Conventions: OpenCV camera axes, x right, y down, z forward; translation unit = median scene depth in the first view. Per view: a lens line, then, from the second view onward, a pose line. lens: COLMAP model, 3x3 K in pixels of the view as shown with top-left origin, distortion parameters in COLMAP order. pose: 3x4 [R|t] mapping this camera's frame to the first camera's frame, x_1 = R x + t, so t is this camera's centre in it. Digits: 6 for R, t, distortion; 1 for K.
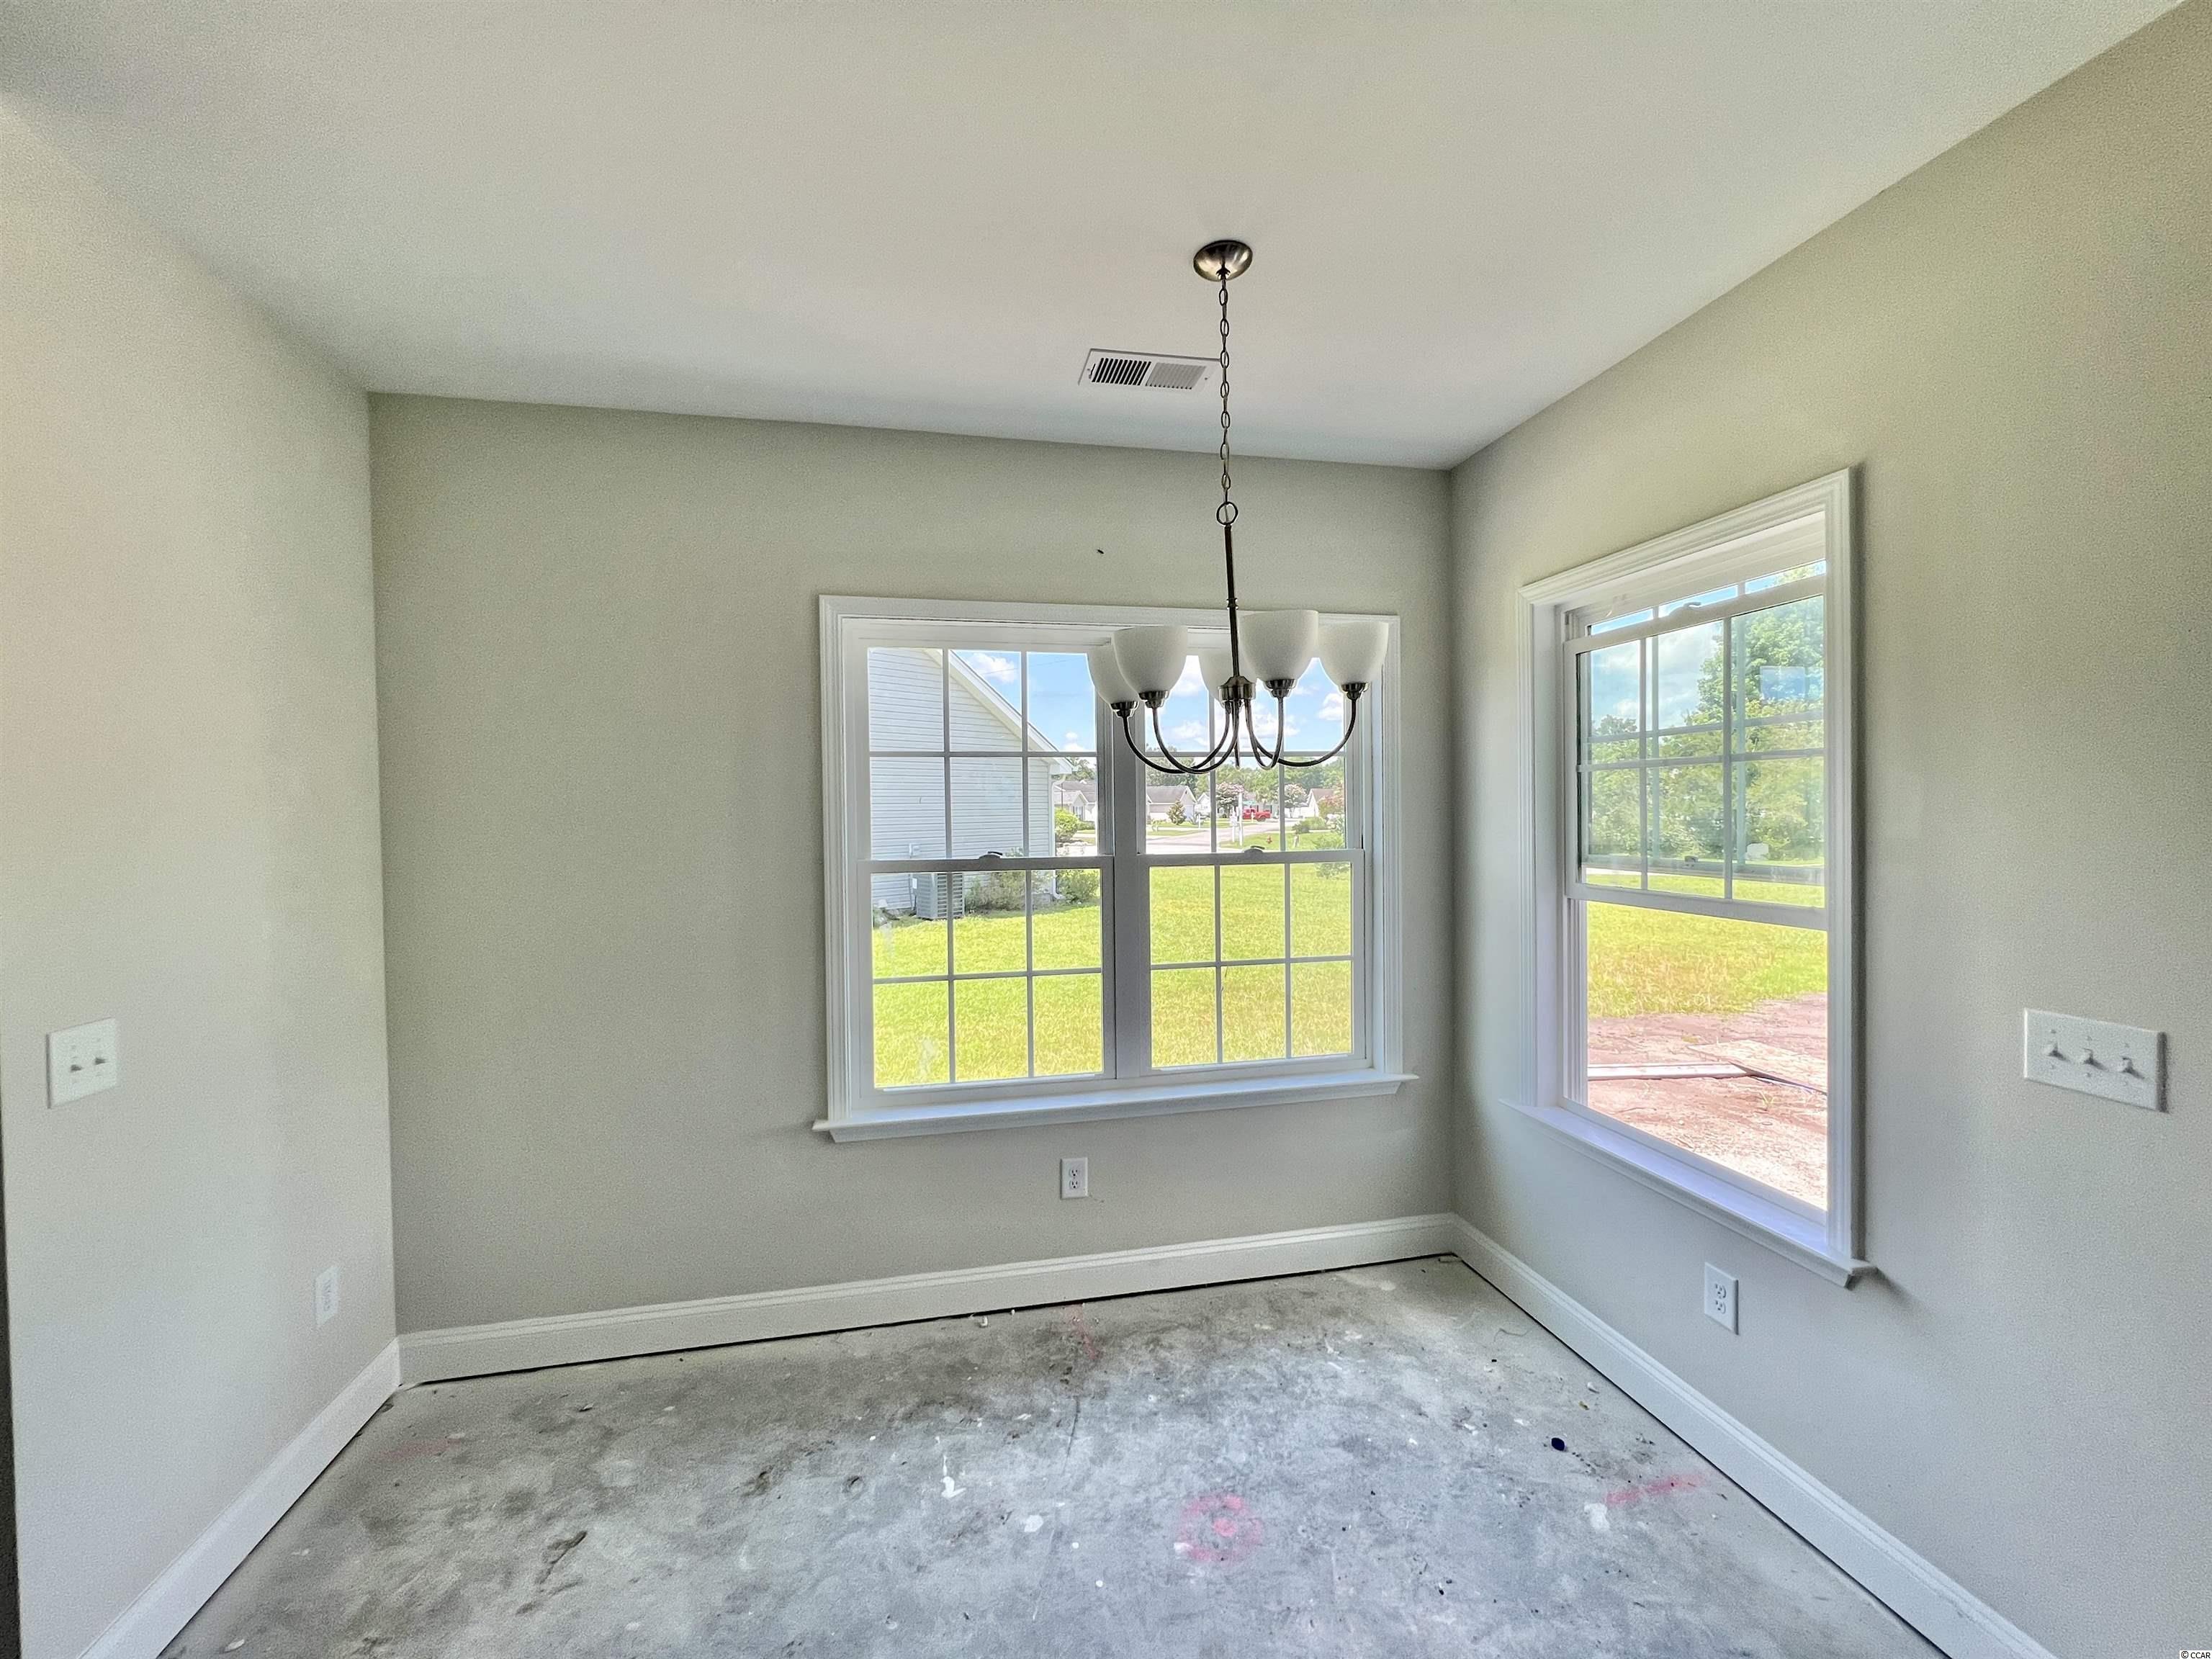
lens RADIAL K [[897.8, 0, 1106.0], [0, 897.8, 829.5], [0, 0, 1]] dist [0.001285, 0.000144]
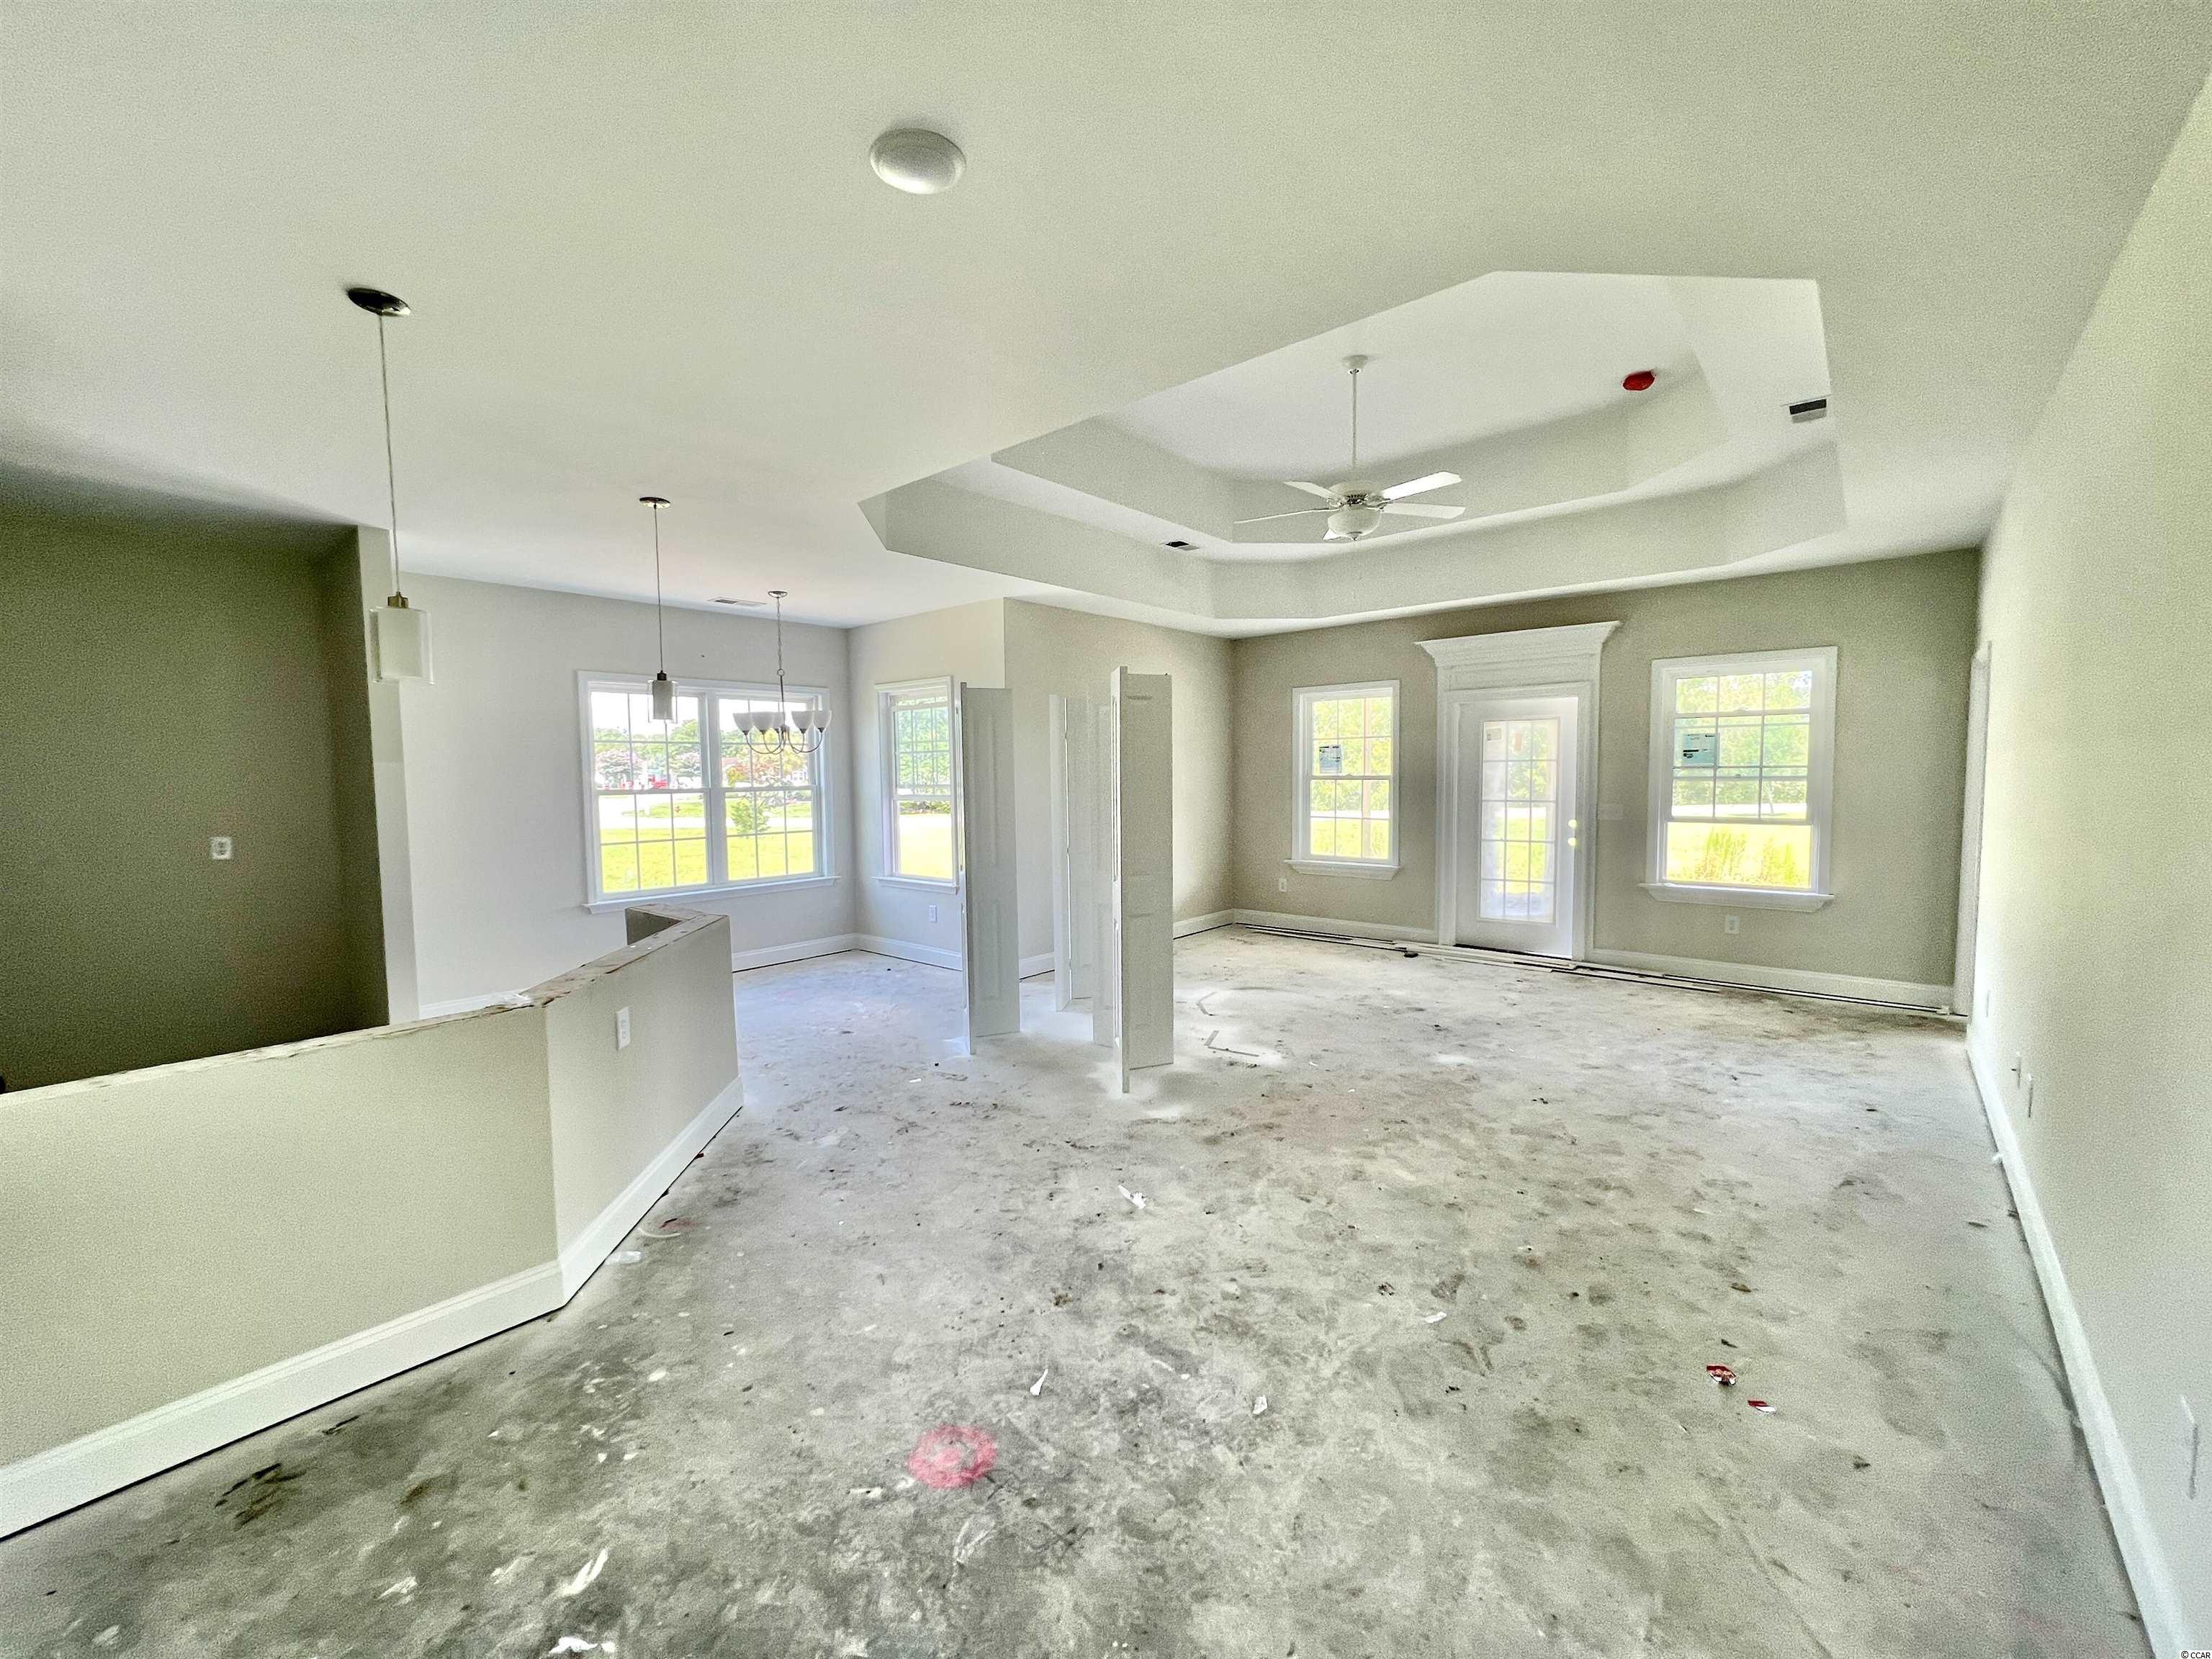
lens RADIAL K [[897.8, 0, 1106.0], [0, 897.8, 829.5], [0, 0, 1]] dist [0.001285, 0.000144]
pose [[0.798677, -0.041556, 0.600324, -0.636952], [0.014026, 0.998627, 0.050467, 0.038731], [-0.601597, -0.031887, 0.798163, -1.632877]]
